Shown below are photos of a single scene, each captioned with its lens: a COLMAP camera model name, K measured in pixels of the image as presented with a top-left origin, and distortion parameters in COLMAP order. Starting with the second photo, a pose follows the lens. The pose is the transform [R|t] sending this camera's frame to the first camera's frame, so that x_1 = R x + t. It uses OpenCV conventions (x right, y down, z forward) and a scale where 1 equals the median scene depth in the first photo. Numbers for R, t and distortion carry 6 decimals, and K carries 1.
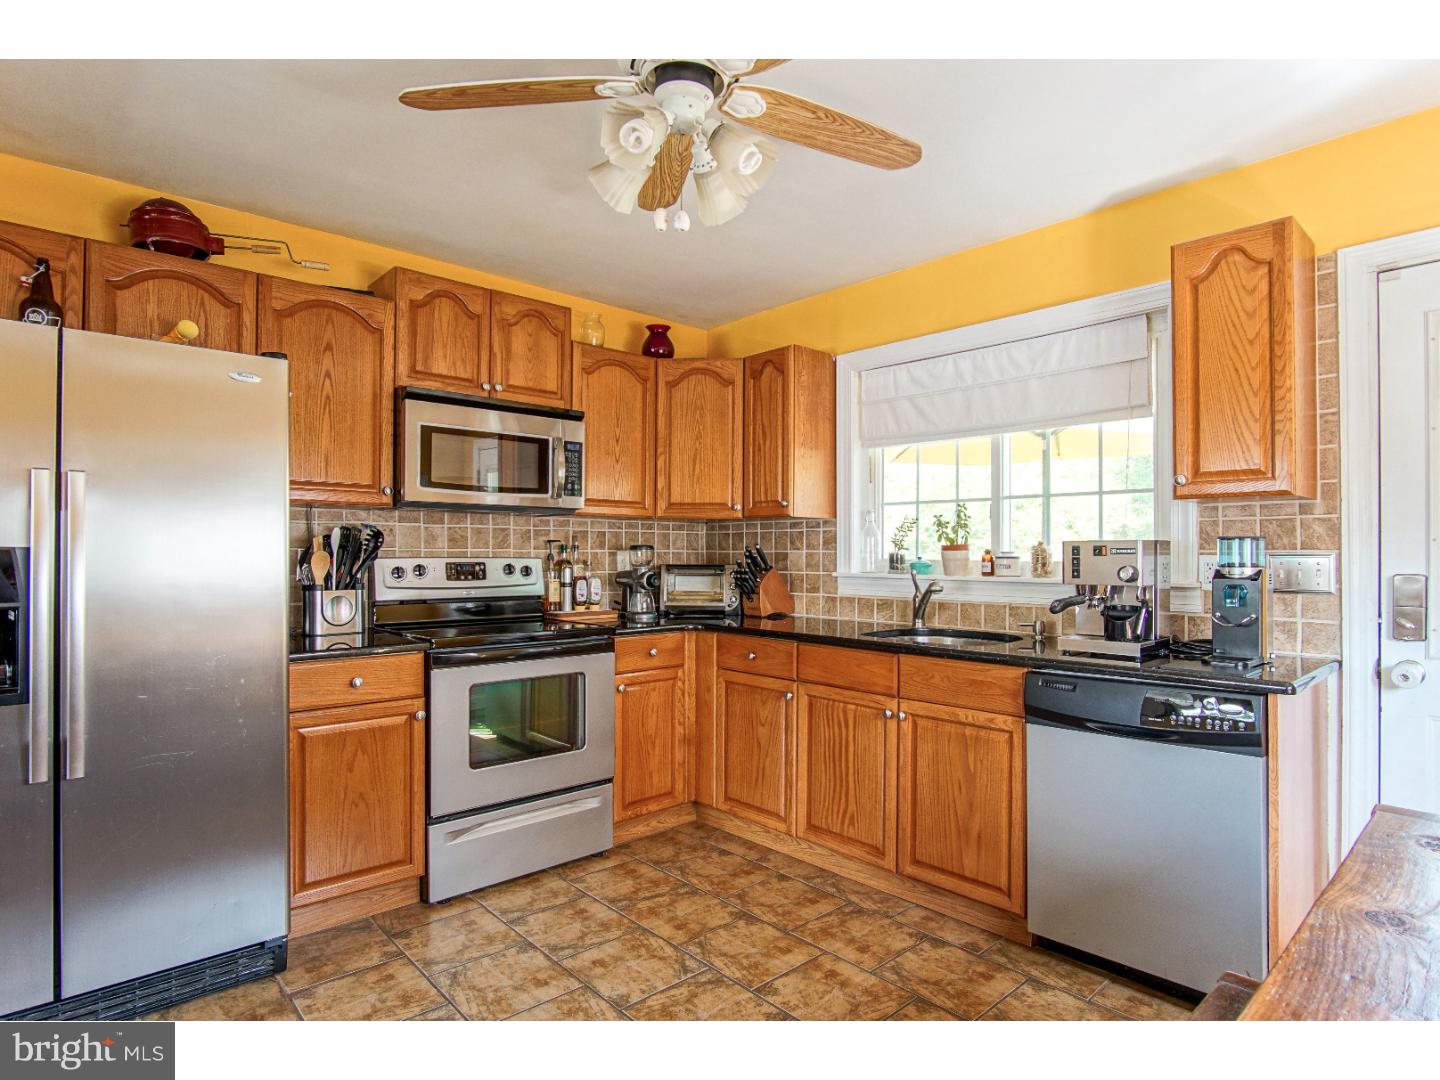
lens RADIAL K [[799.0, 0, 718.4], [0, 799.0, 551.3], [0, 0, 1]] dist [-0.034186, 0.000400]
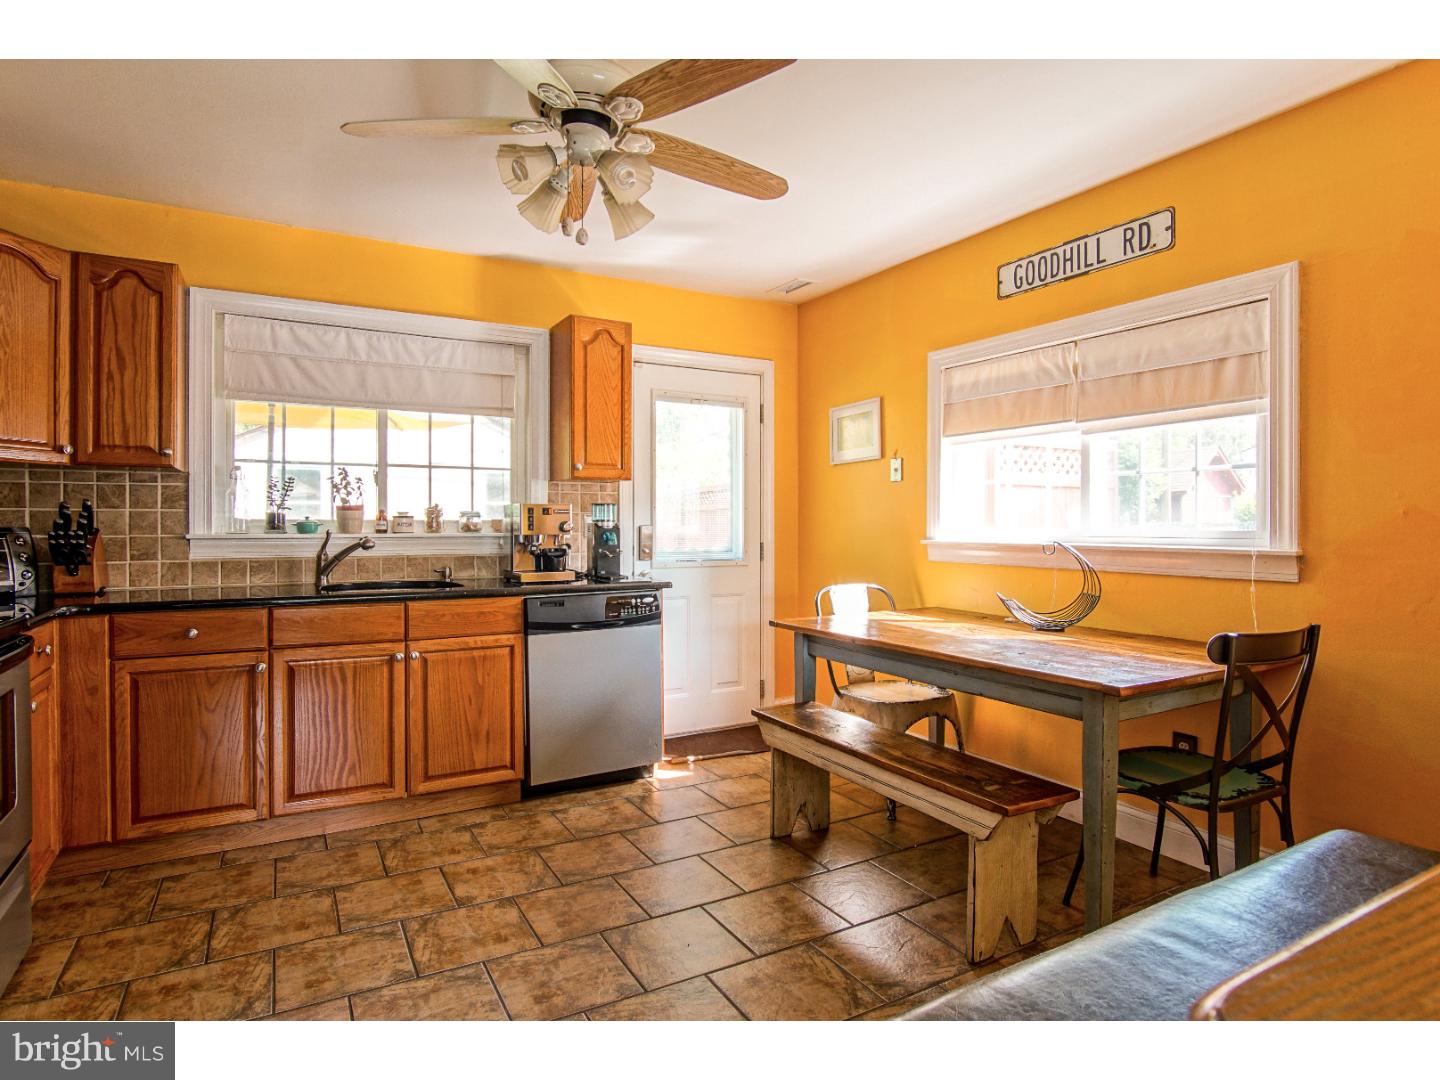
lens RADIAL K [[783.1, 0, 715.1], [0, 783.1, 533.3], [0, 0, 1]] dist [-0.020971, 0.001271]
pose [[0.212932, -0.015574, 0.976943, -0.701737], [-0.000932, 0.999869, 0.016143, 0.013708], [-0.977067, -0.004348, 0.212889, 0.319545]]
